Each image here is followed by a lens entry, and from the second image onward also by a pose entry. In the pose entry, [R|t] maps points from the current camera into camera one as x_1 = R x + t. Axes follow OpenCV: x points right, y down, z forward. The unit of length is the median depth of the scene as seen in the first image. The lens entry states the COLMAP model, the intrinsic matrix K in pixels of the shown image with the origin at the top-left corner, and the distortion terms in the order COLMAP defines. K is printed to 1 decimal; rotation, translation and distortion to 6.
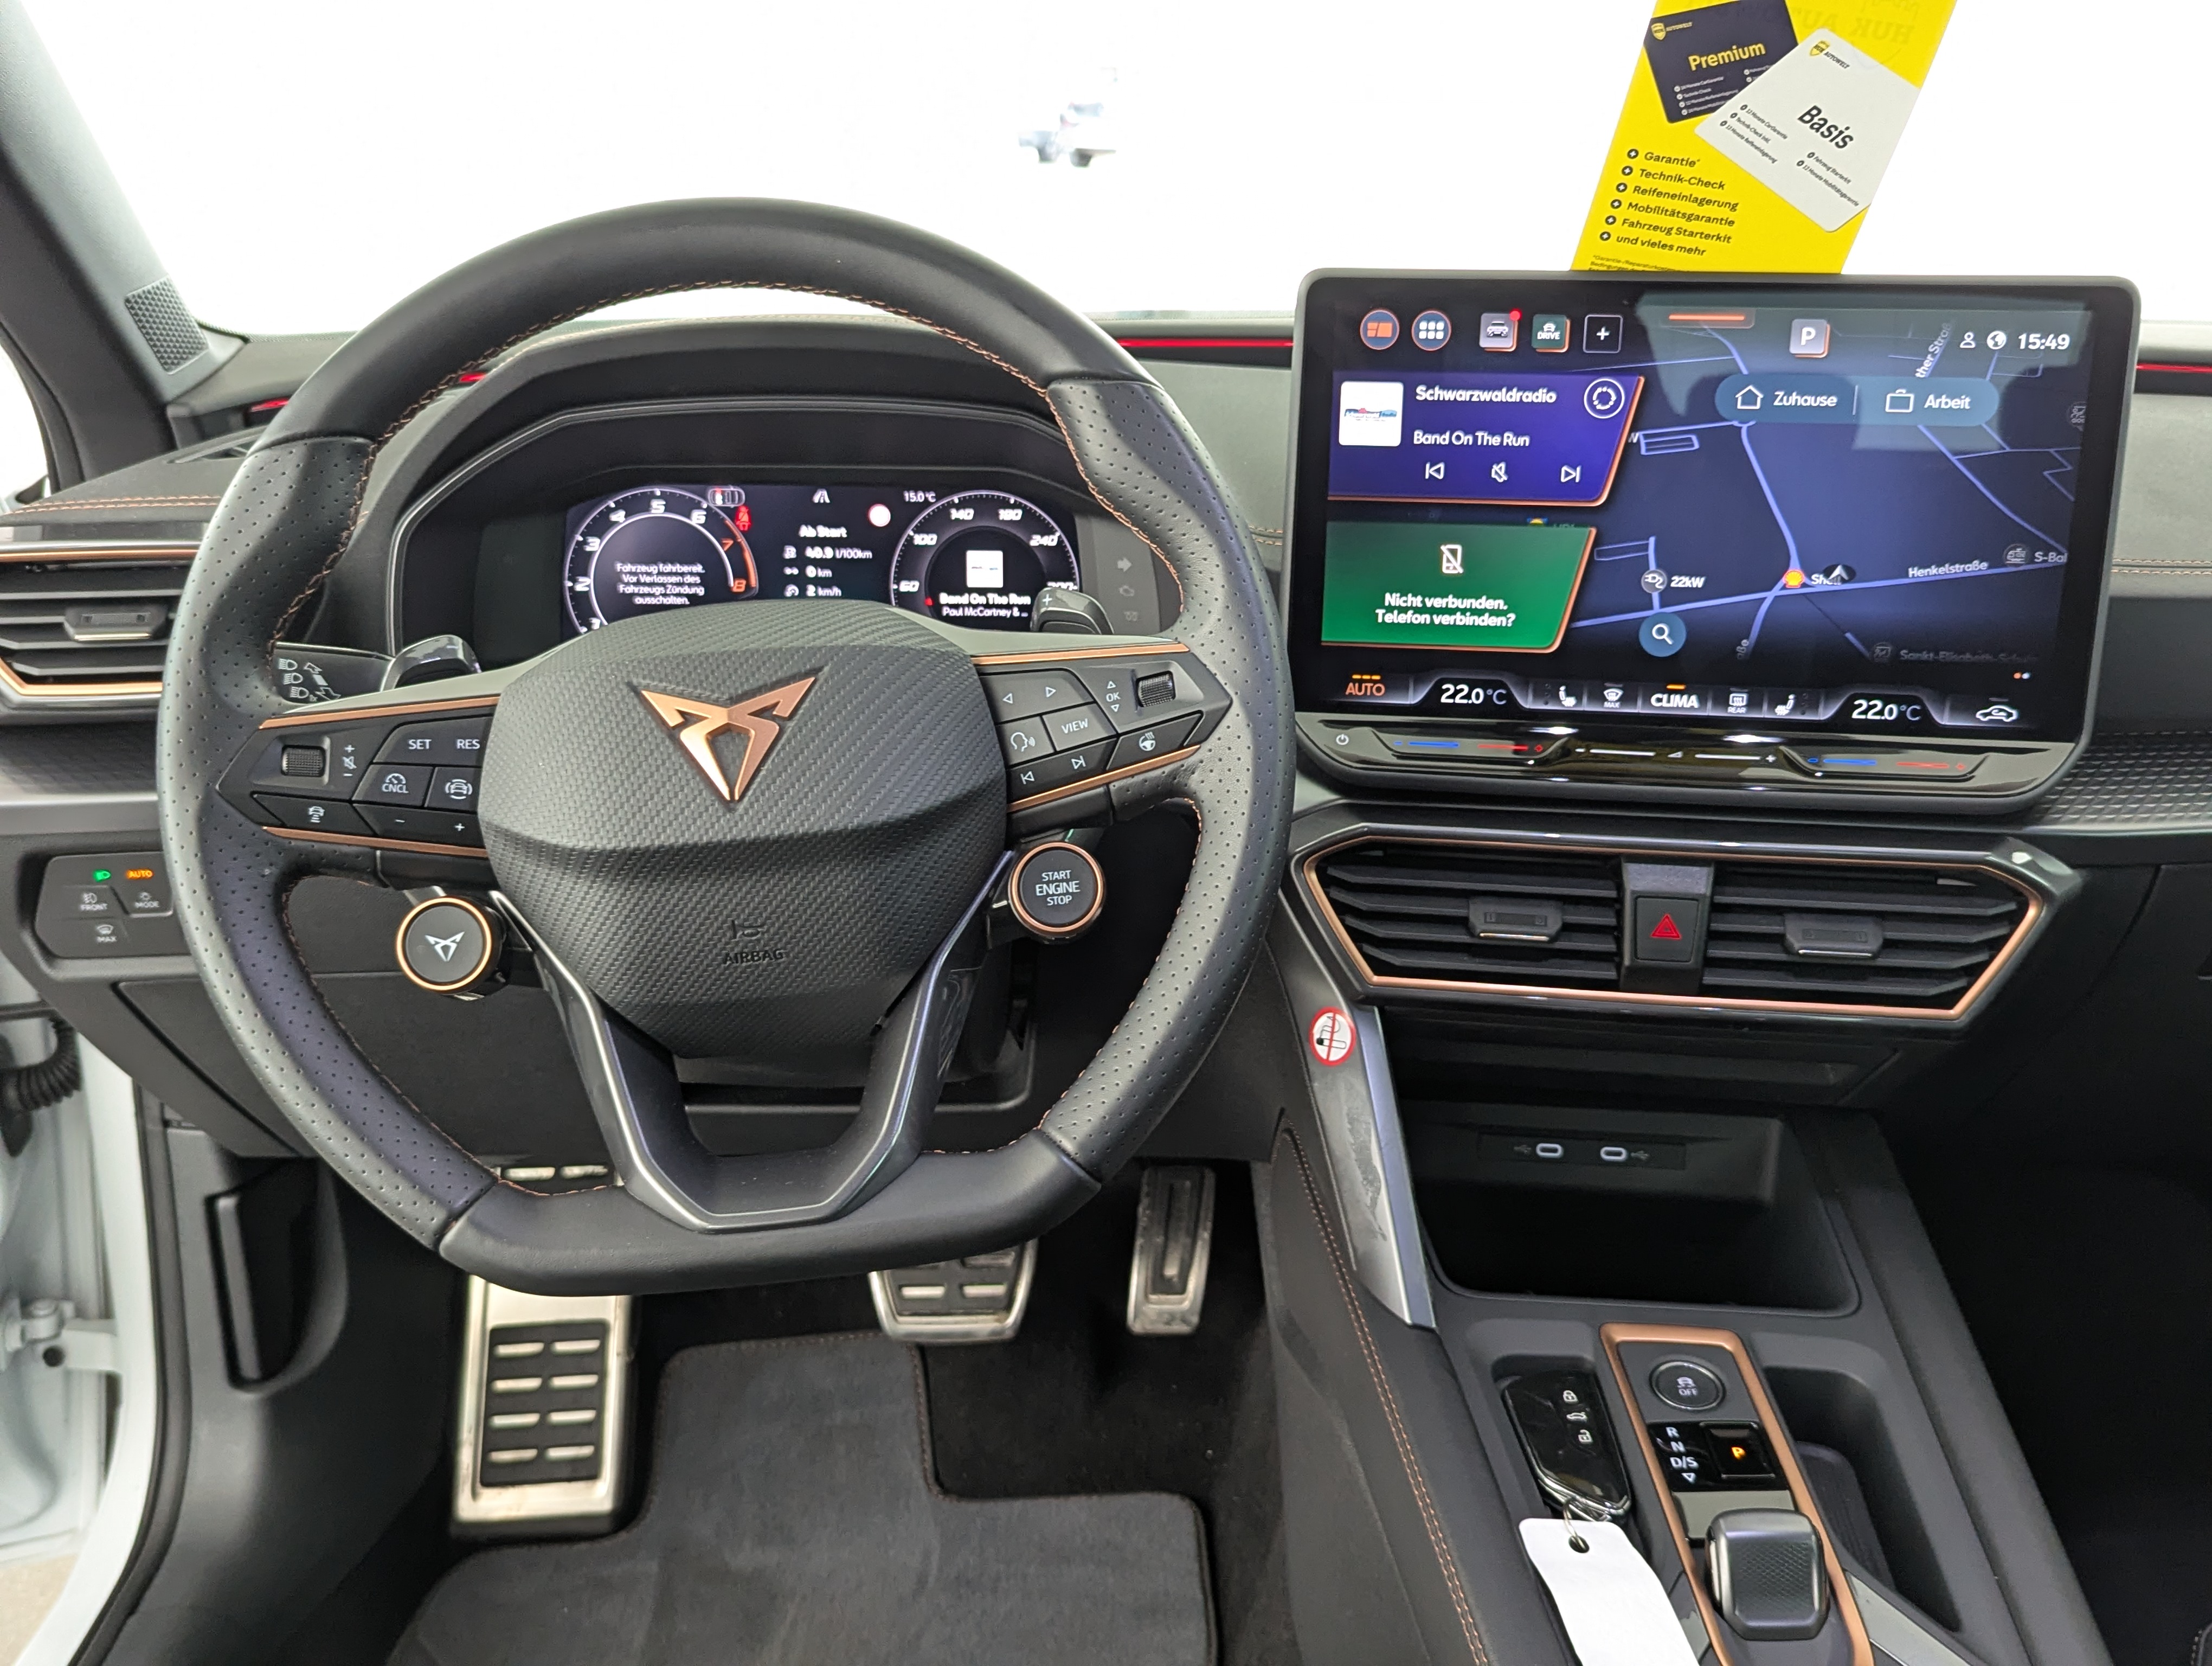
lens RADIAL K [[2085.2, 0, 1122.8], [0, 2085.2, 868.9], [0, 0, 1]] dist [0.044901, -0.031439]
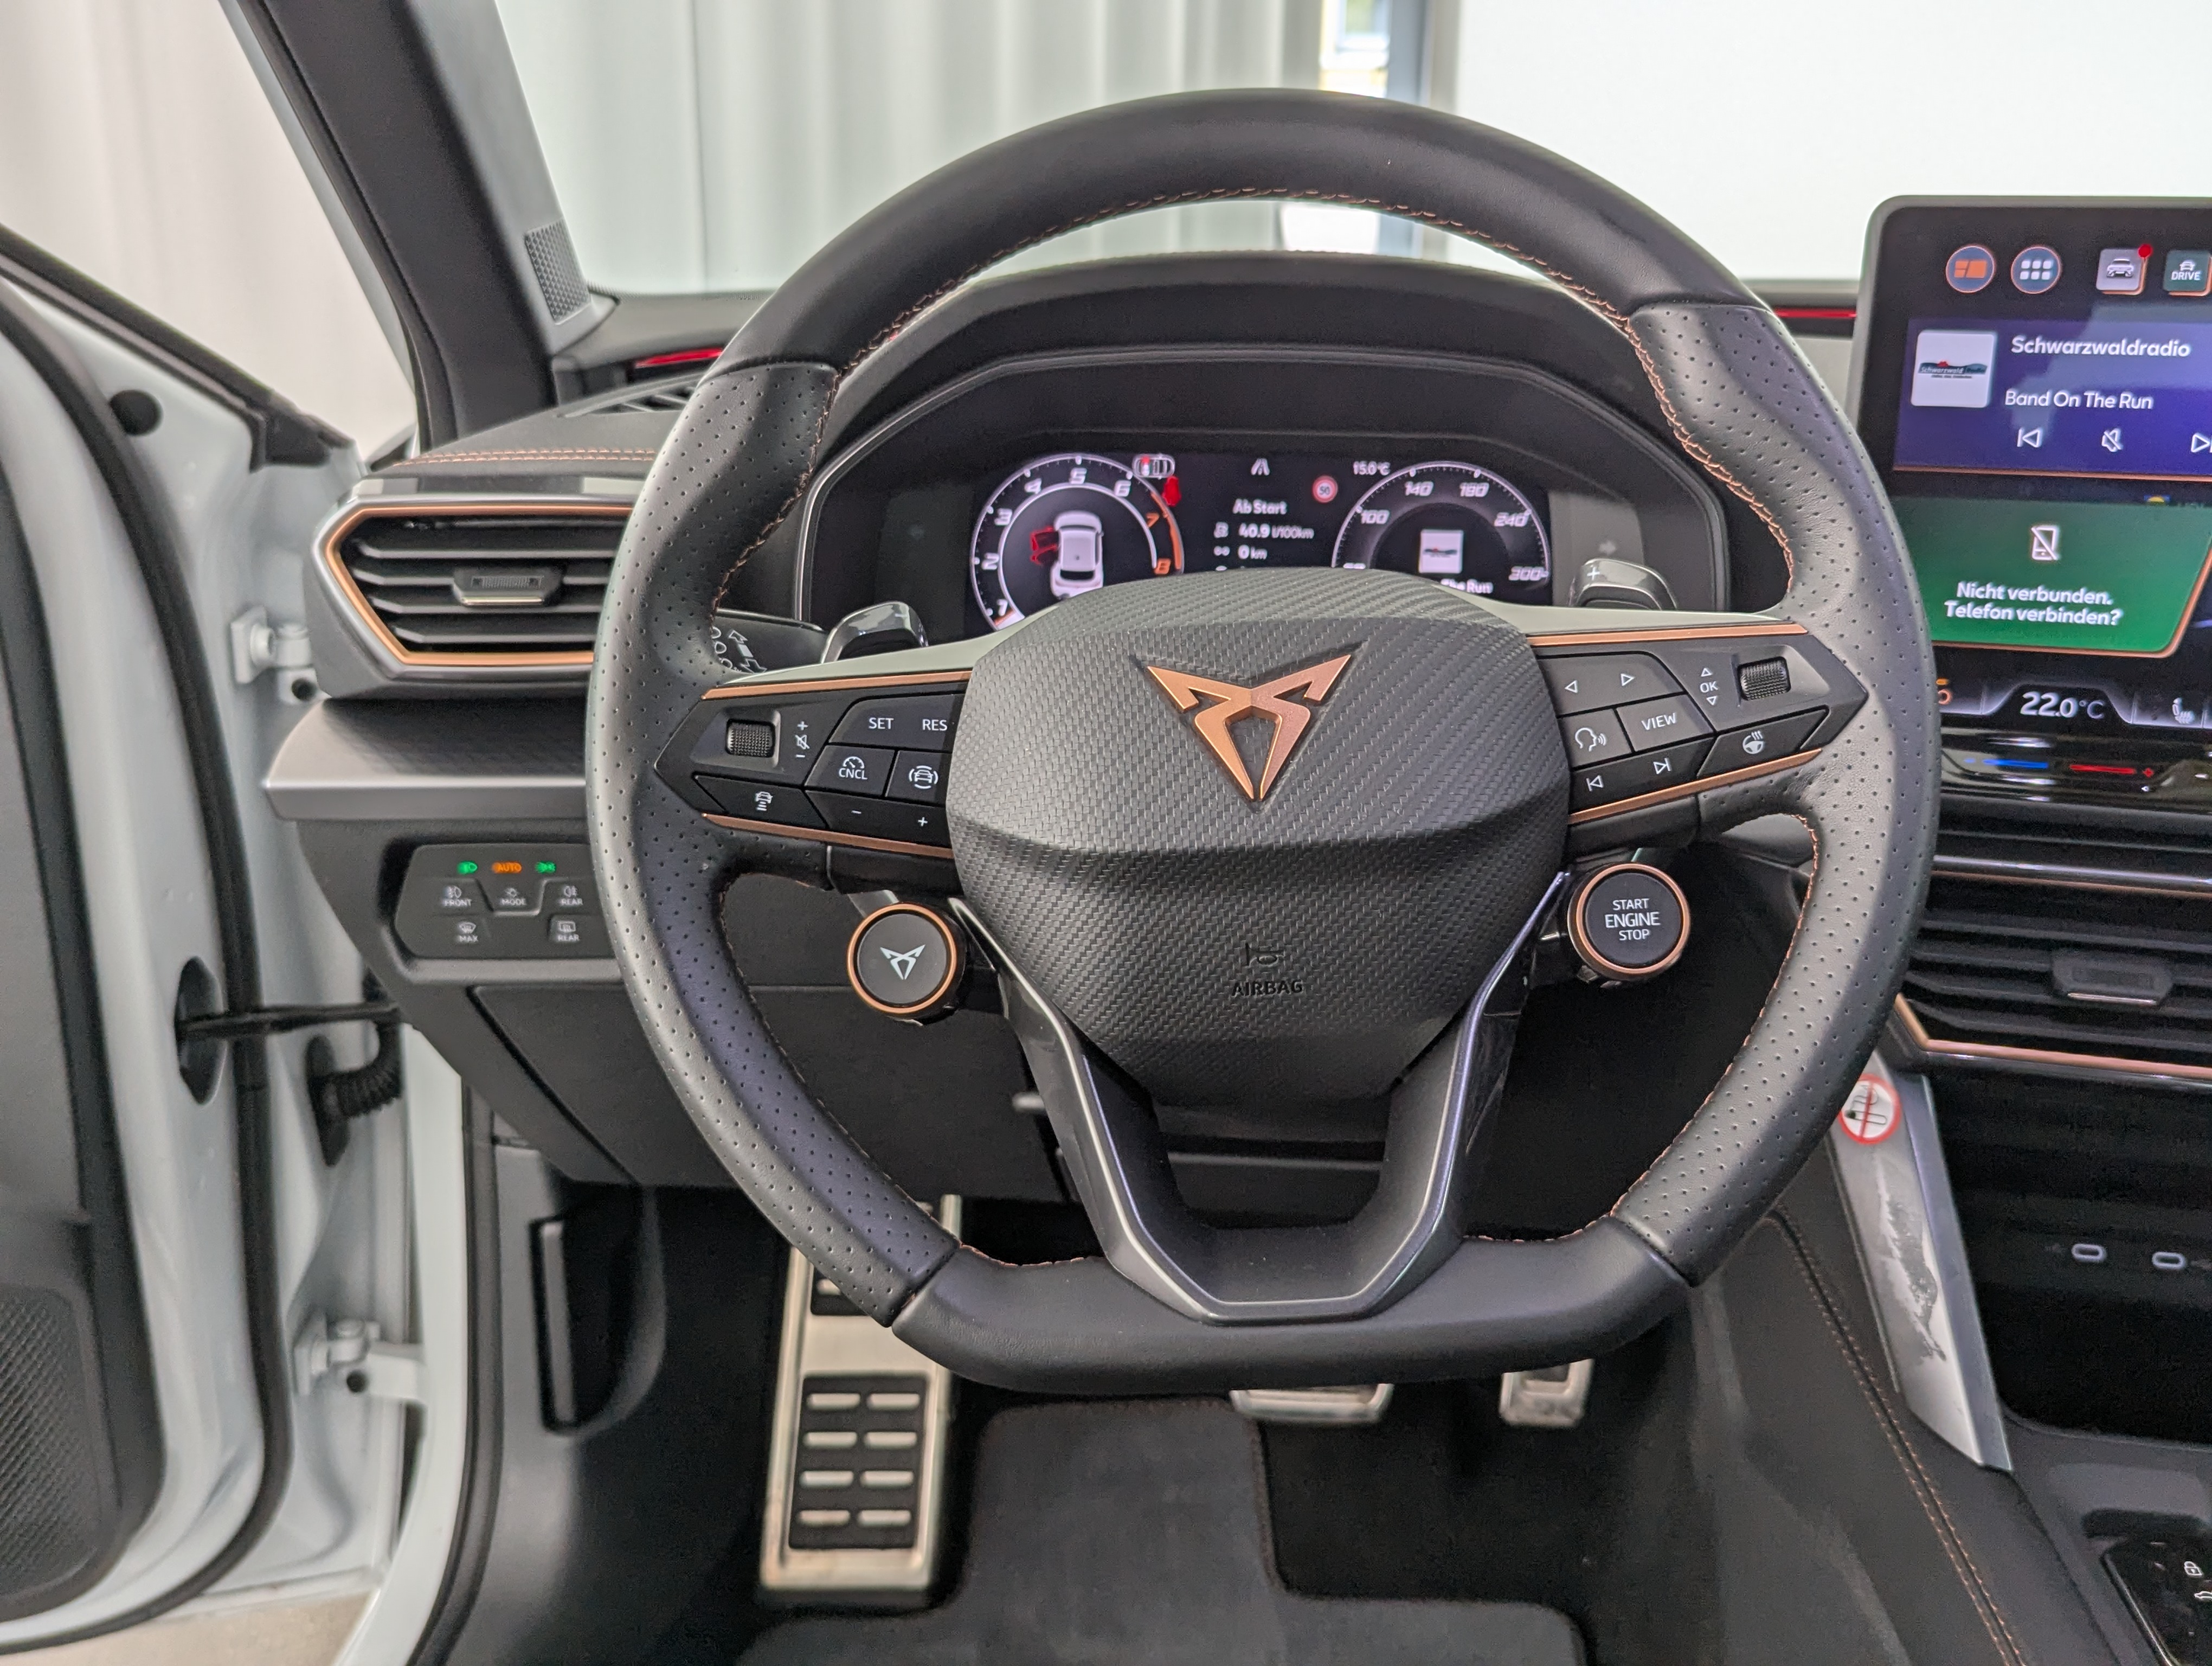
lens RADIAL K [[2095.2, 0, 1147.4], [0, 2095.2, 824.1], [0, 0, 1]] dist [0.032896, -0.023595]
pose [[0.995393, 0.031253, -0.090639, -0.121261], [-0.034585, 0.998773, -0.035435, 0.006444], [0.089420, 0.038407, 0.995253, 0.134225]]
